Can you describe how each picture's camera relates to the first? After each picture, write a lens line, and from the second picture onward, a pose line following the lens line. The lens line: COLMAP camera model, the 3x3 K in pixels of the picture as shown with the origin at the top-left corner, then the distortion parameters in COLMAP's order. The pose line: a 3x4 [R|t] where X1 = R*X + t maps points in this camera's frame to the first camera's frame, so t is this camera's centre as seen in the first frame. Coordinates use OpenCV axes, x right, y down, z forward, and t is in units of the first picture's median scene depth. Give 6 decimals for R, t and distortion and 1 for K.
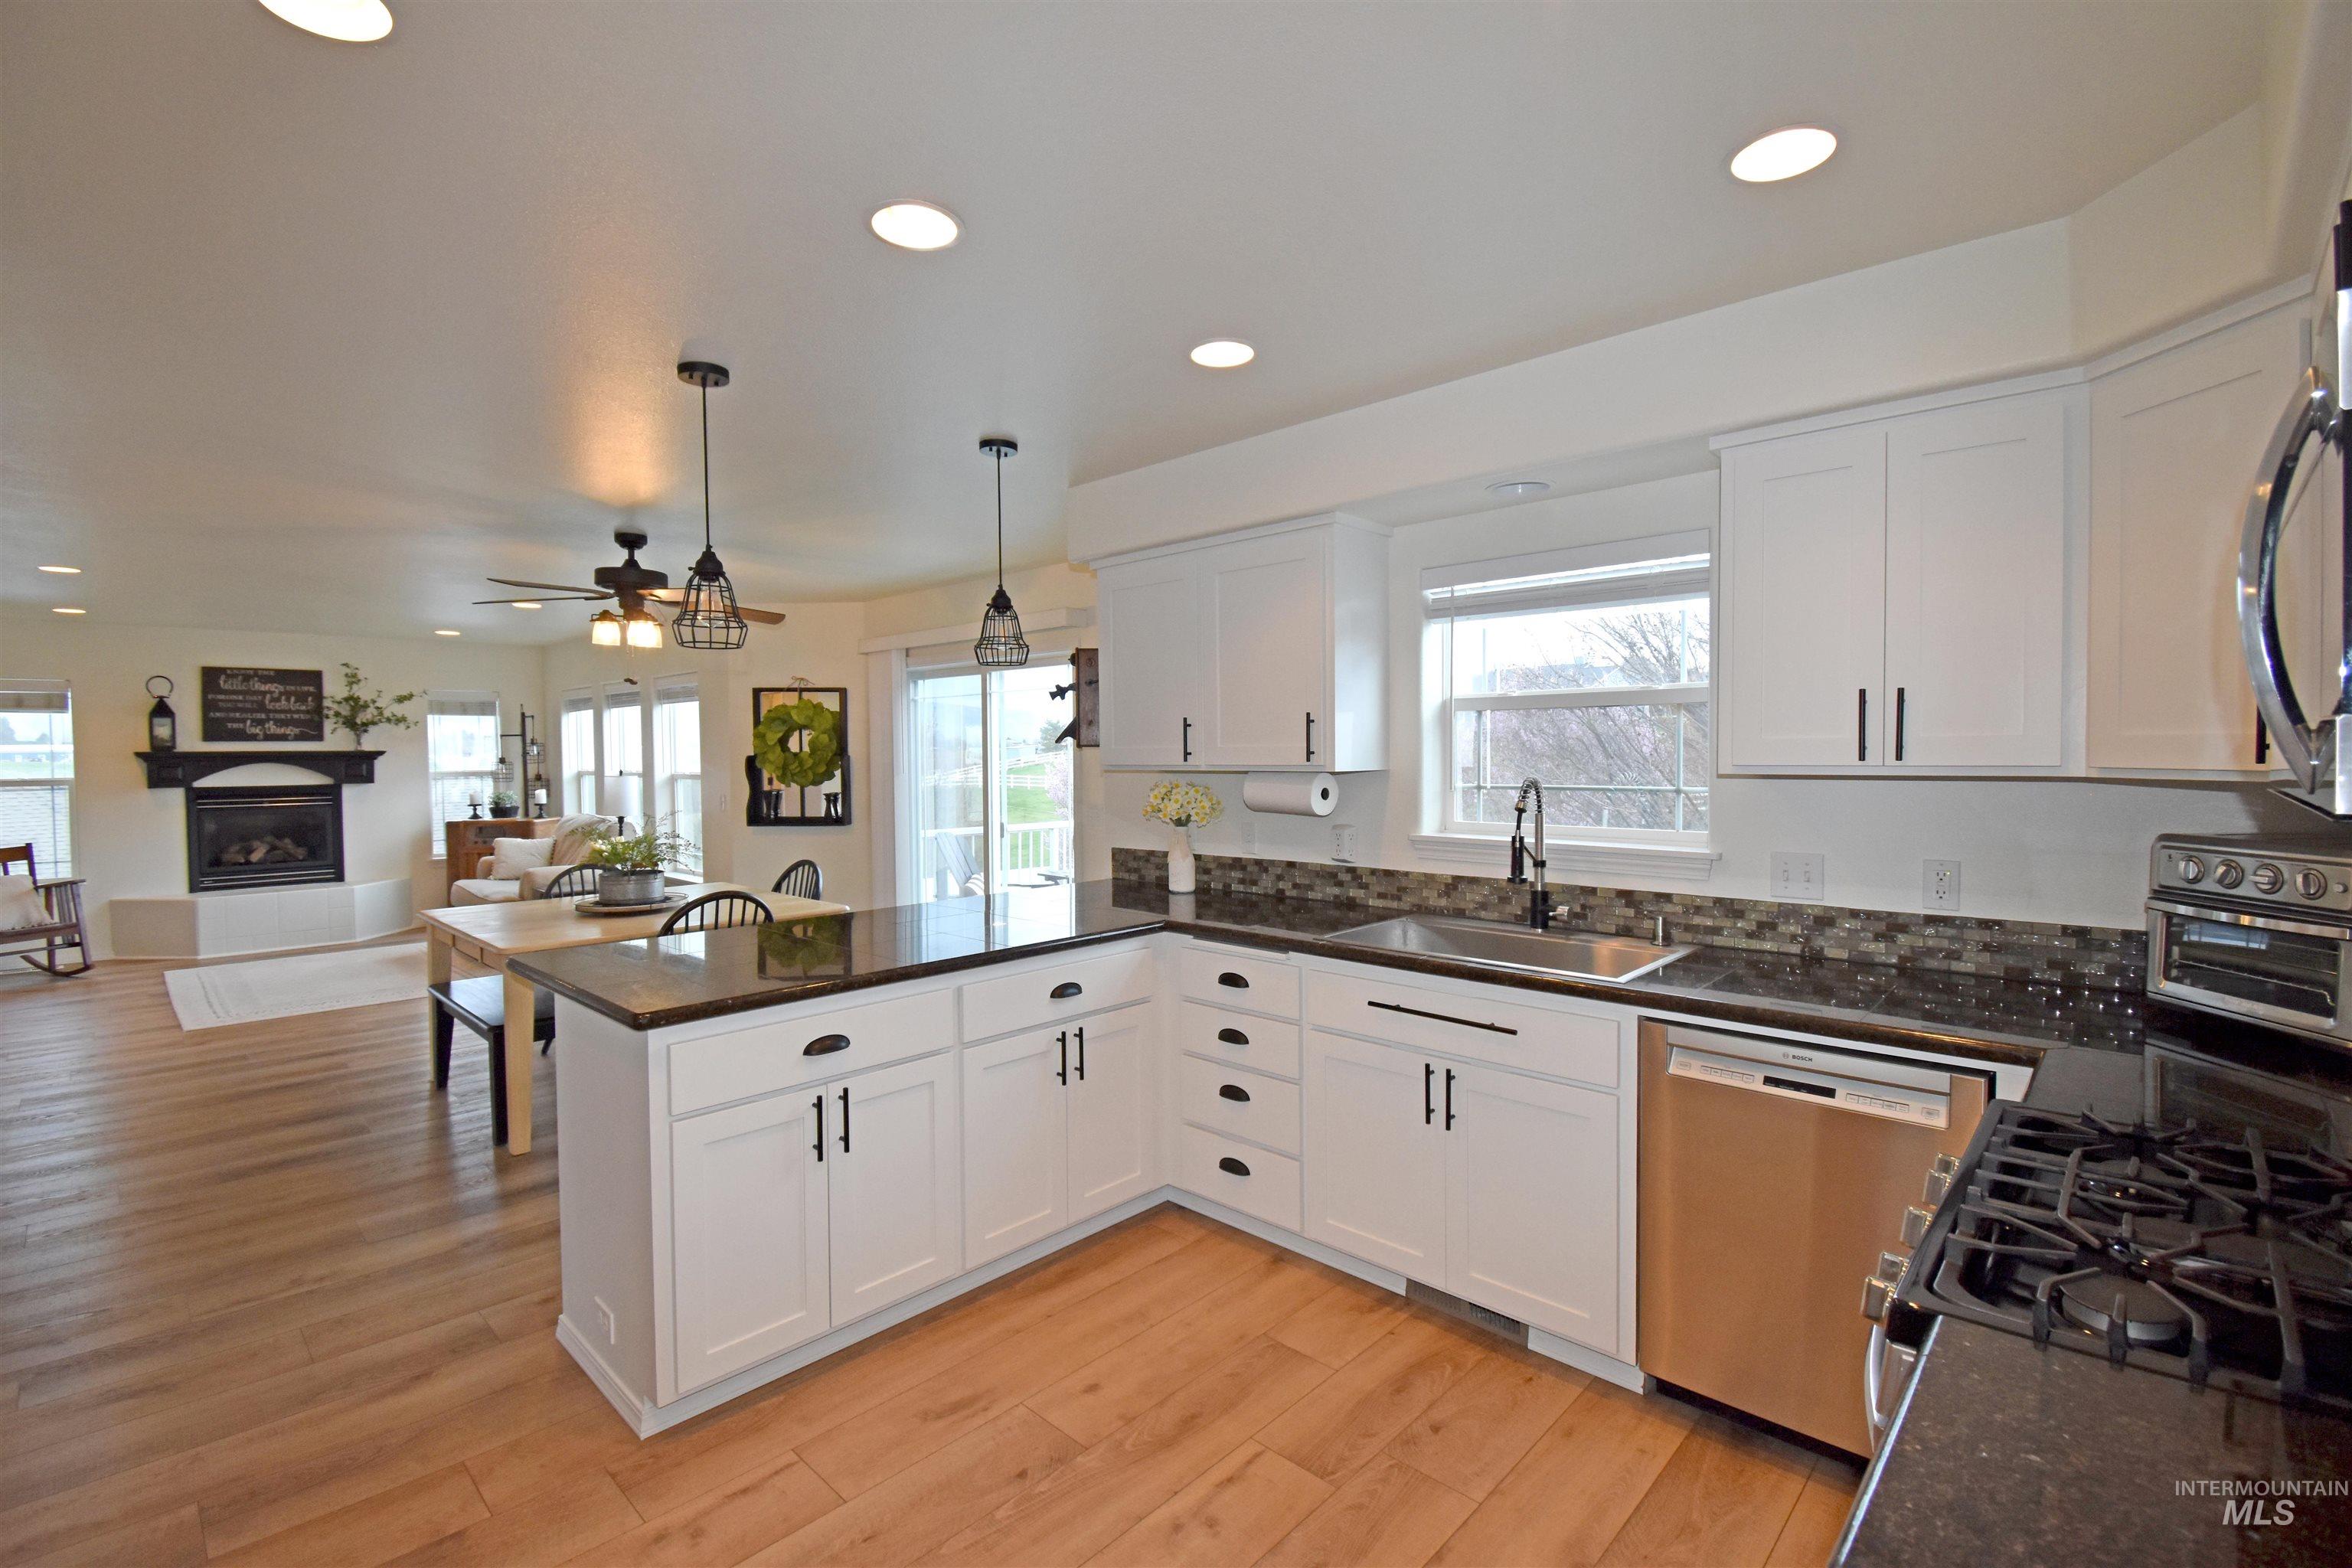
lens RADIAL K [[1038.6, 0, 1189.9], [0, 1038.6, 774.8], [0, 0, 1]] dist [-0.016315, -0.000549]
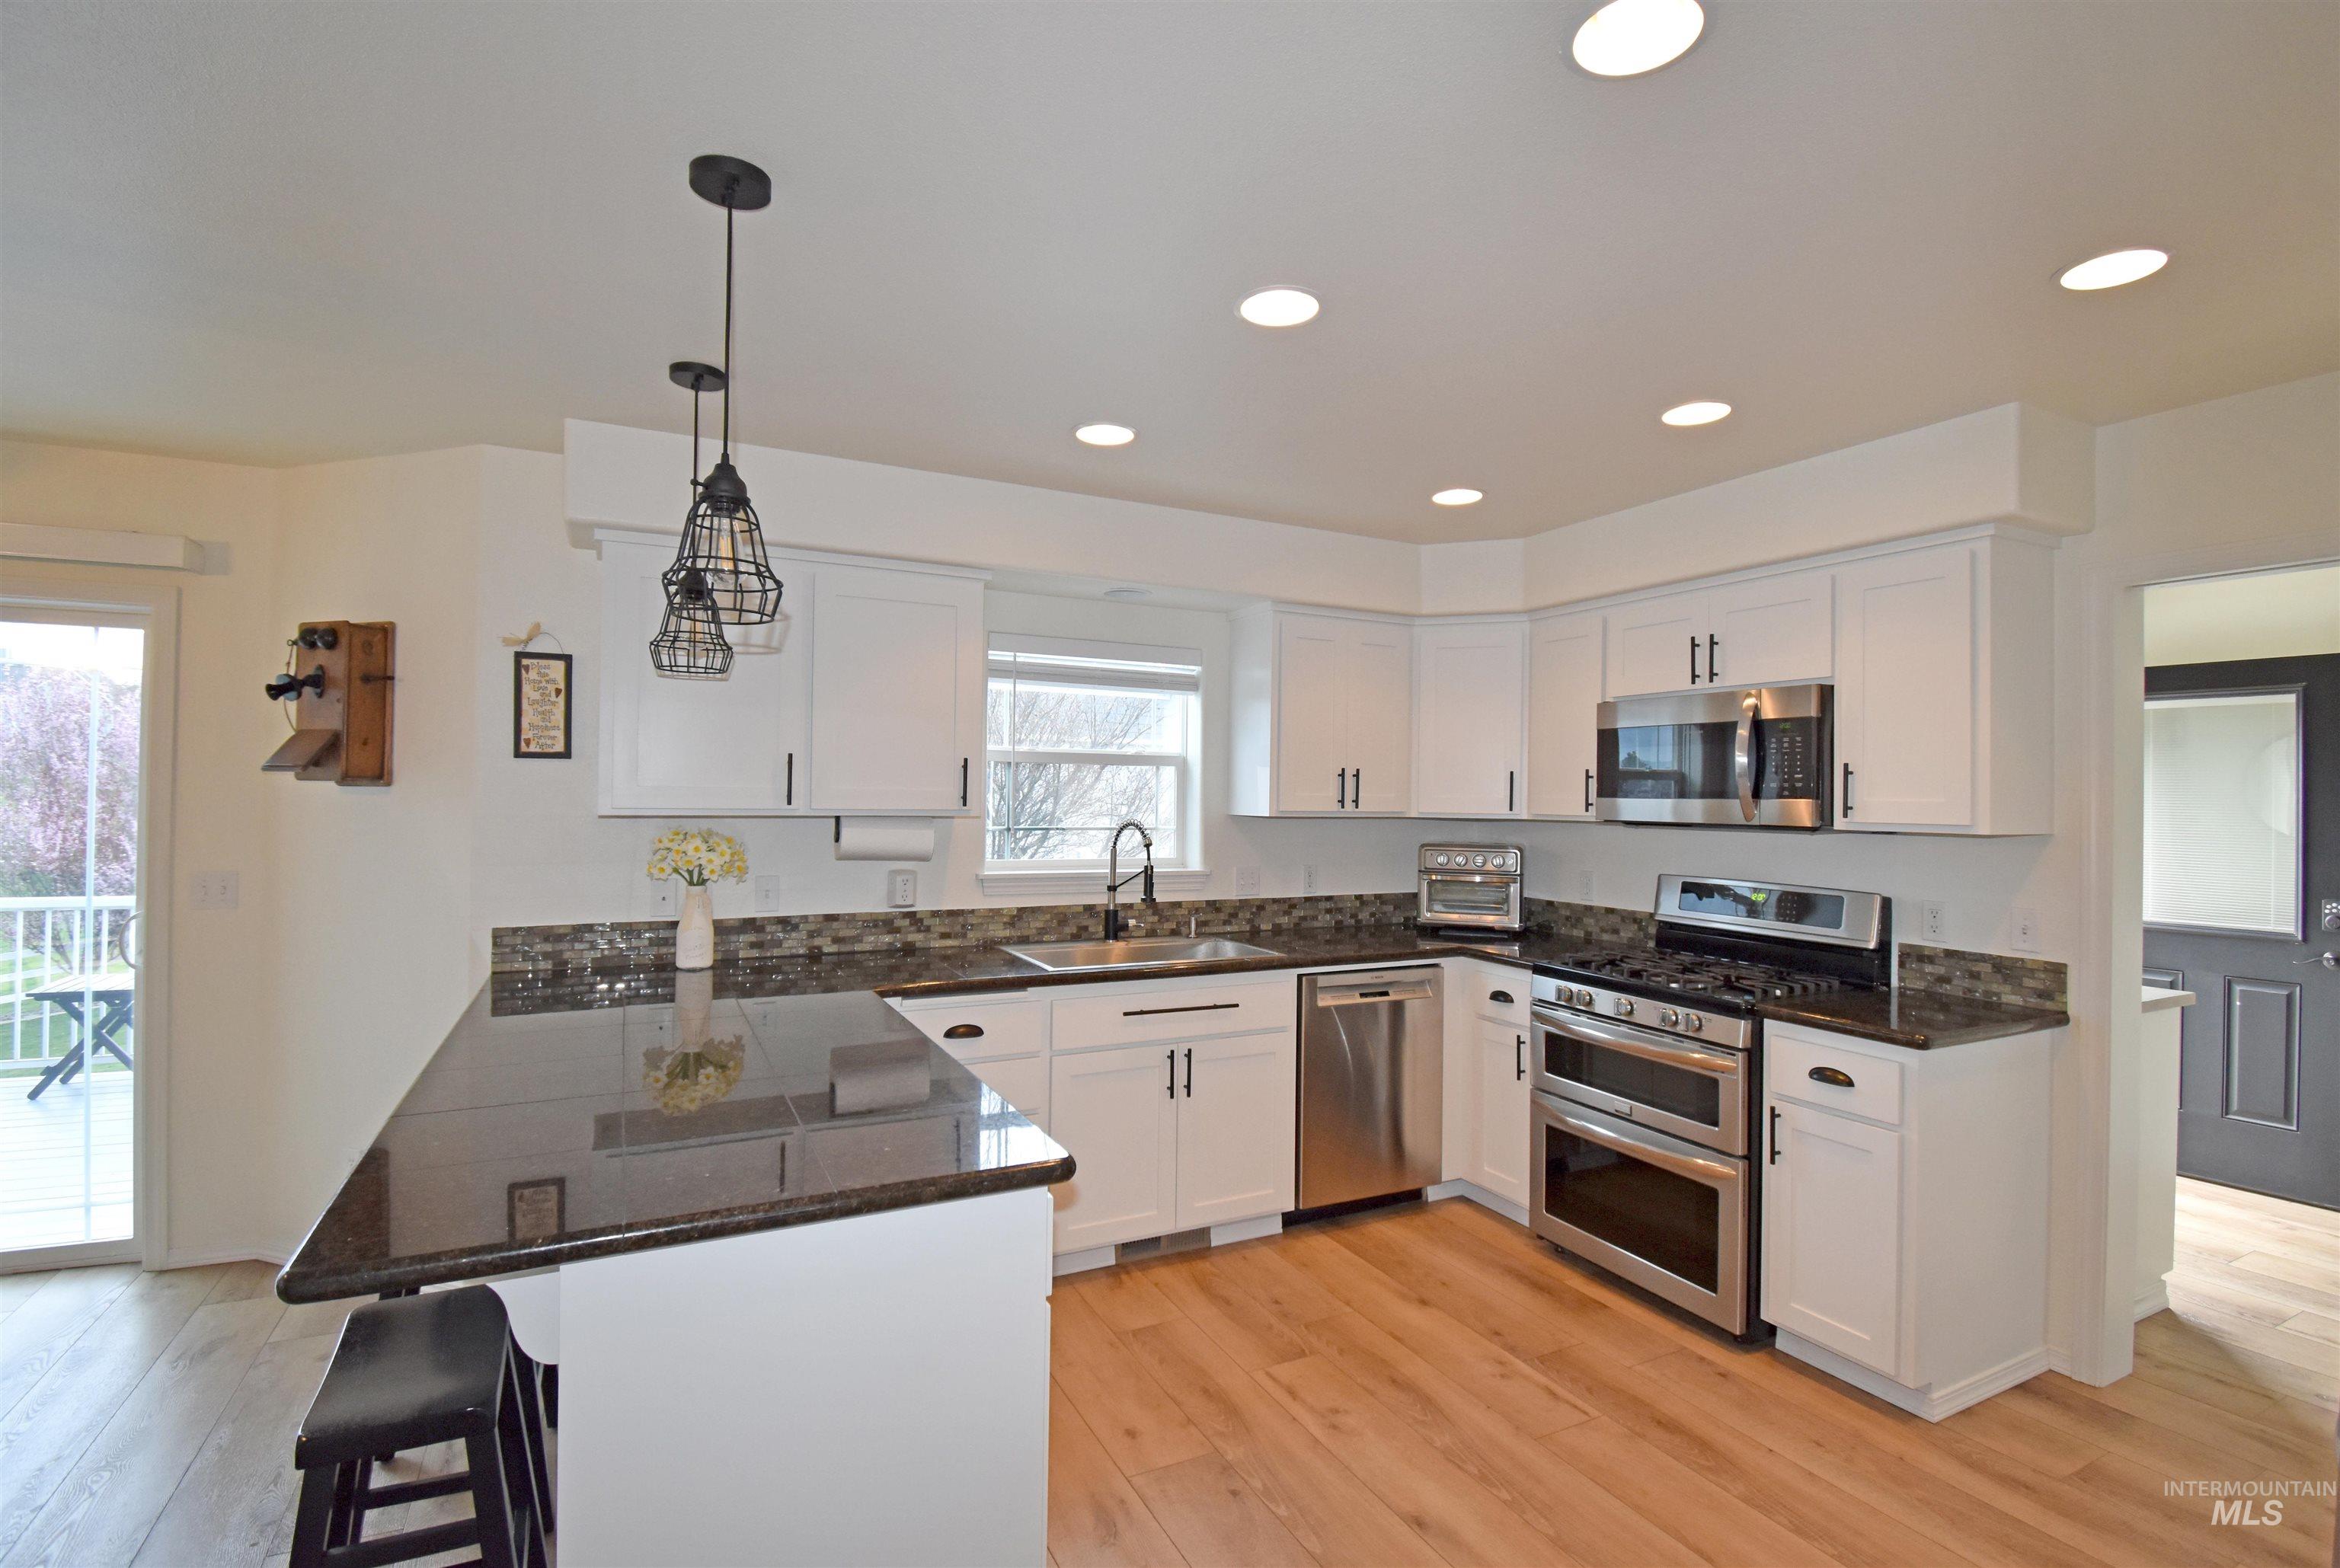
lens RADIAL K [[1075.3, 0, 1170.0], [0, 1075.3, 784.0], [0, 0, 1]] dist [-0.001127, -0.000252]
pose [[0.343483, 0.022497, 0.938889, -0.765845], [0.006961, 0.999625, -0.026498, -0.005198], [-0.939133, 0.015637, 0.343198, 0.425647]]
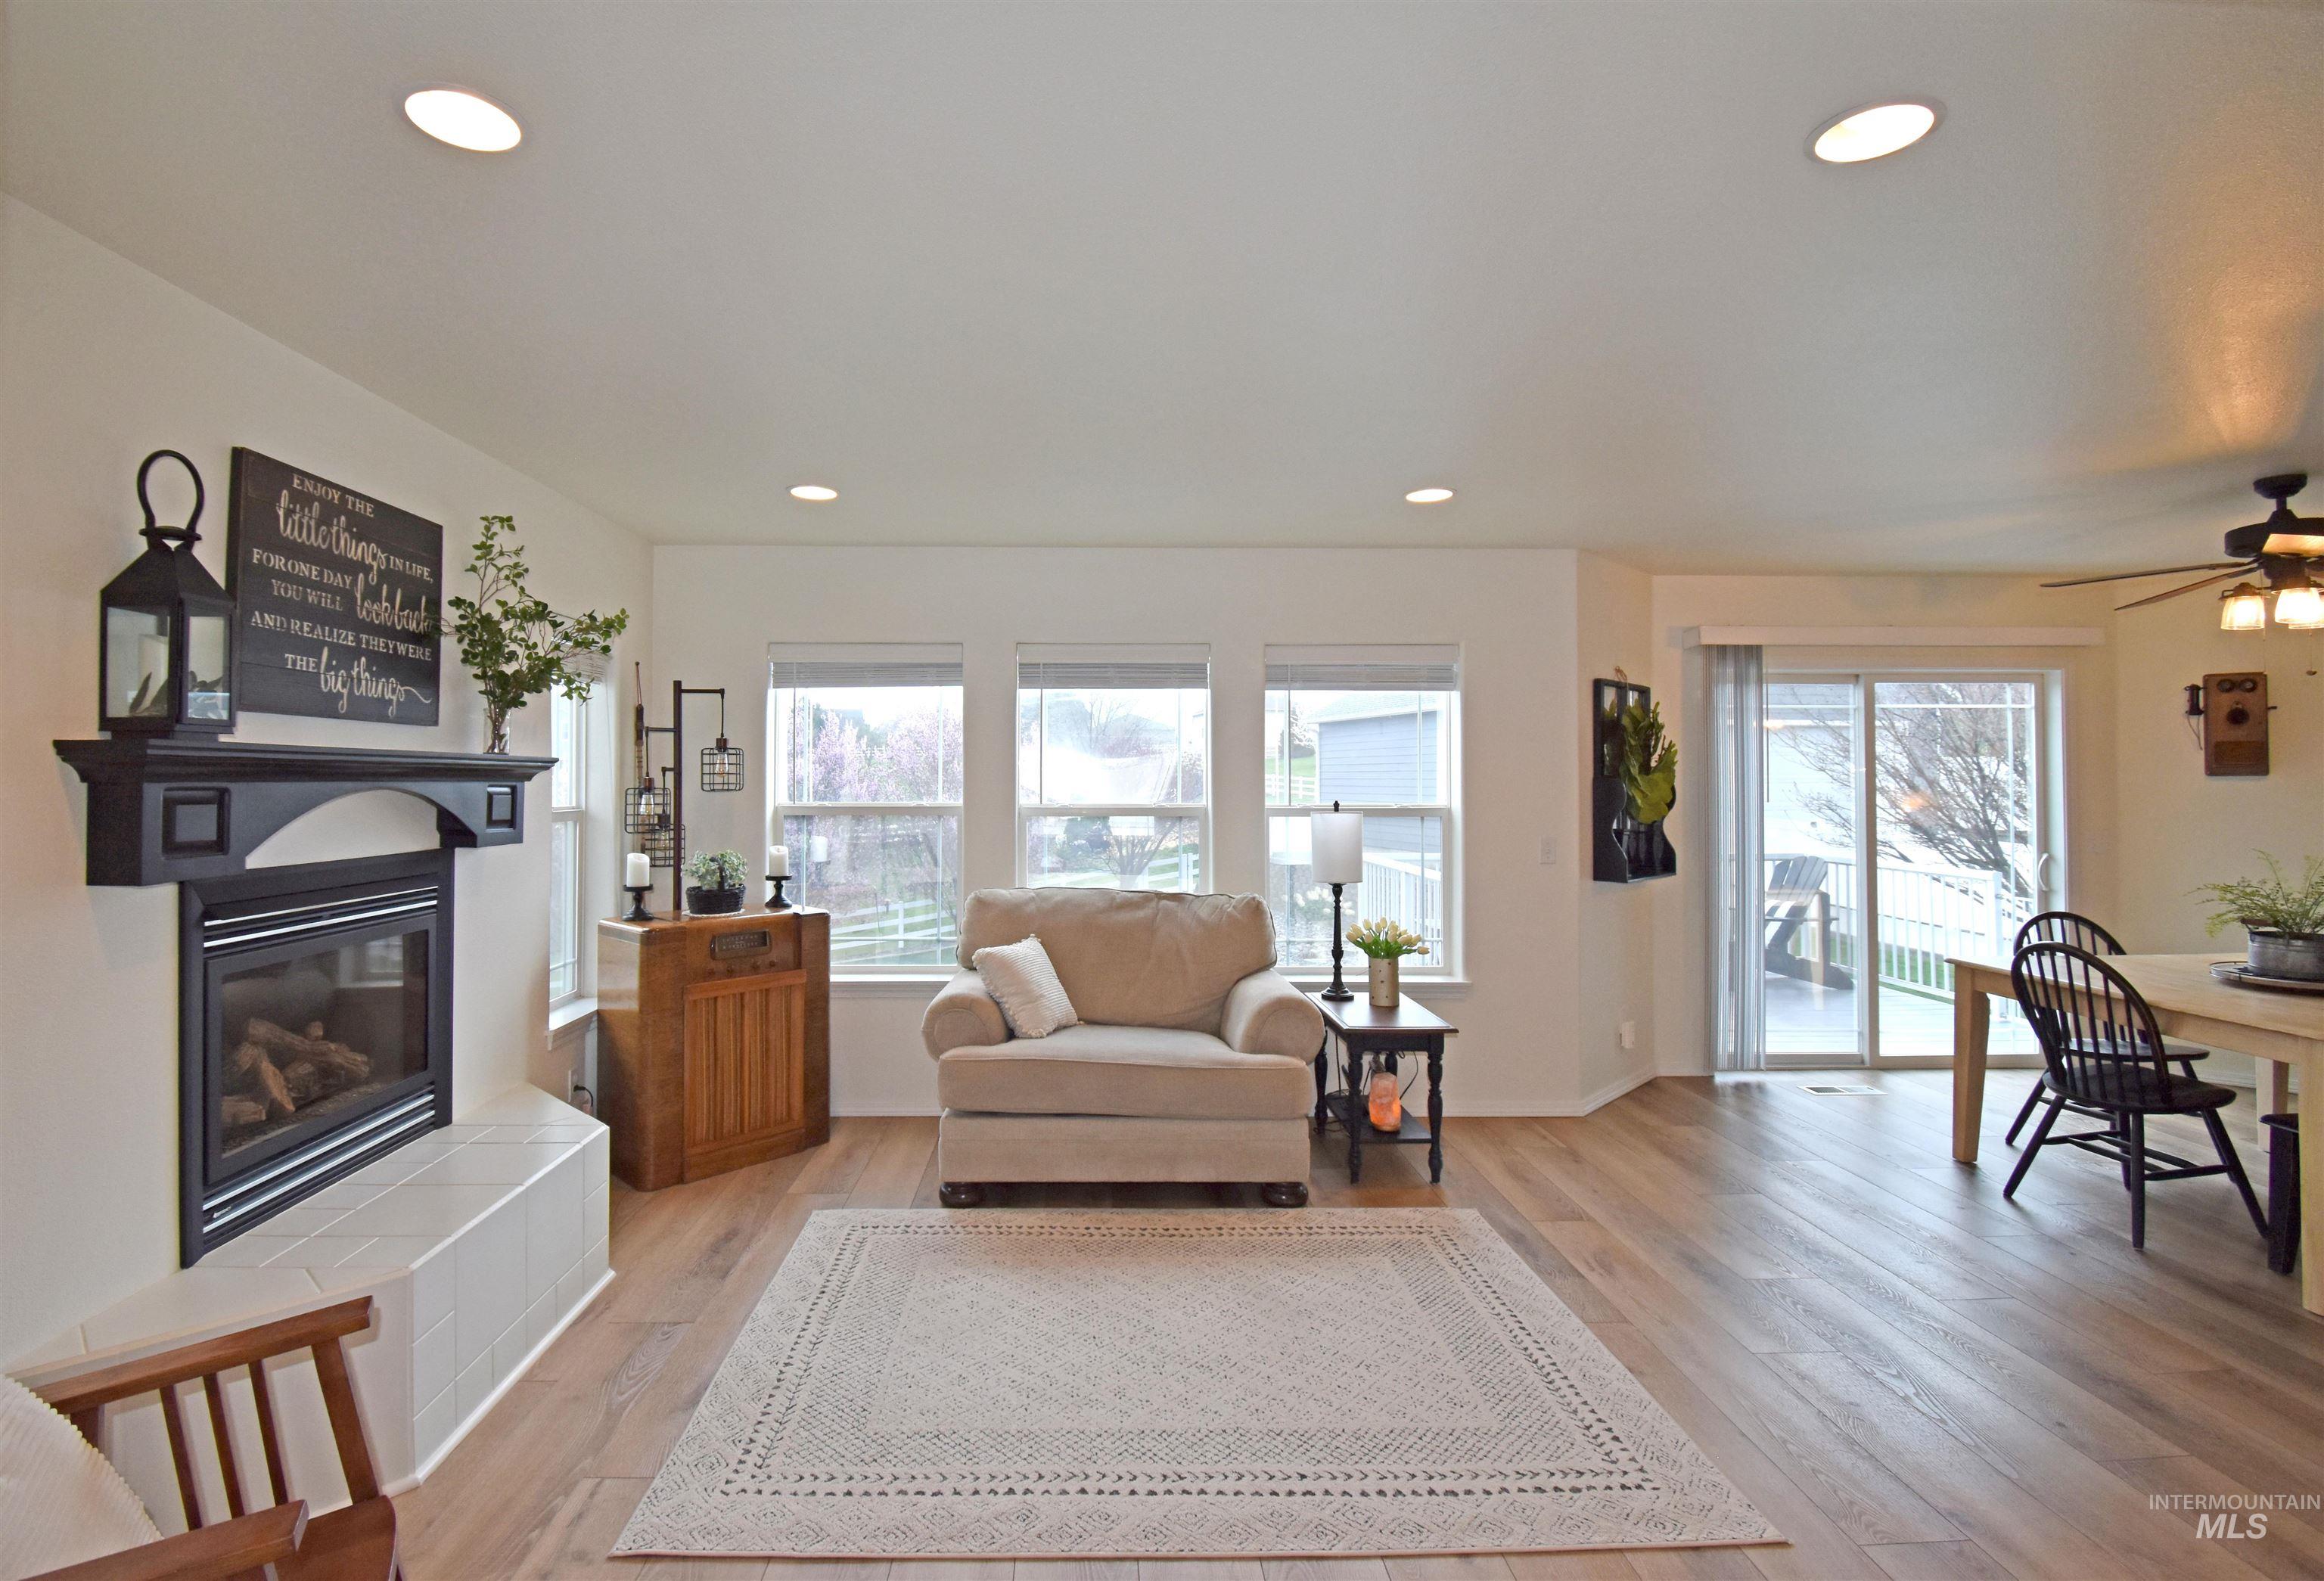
lens RADIAL K [[1229.6, 0, 1154.8], [0, 1229.6, 728.8], [0, 0, 1]] dist [0.048720, -0.000040]
pose [[0.681128, 0.041723, 0.730974, -2.419438], [0.013919, 0.997457, -0.069904, 0.003359], [-0.732032, 0.057788, 0.678815, 1.312416]]
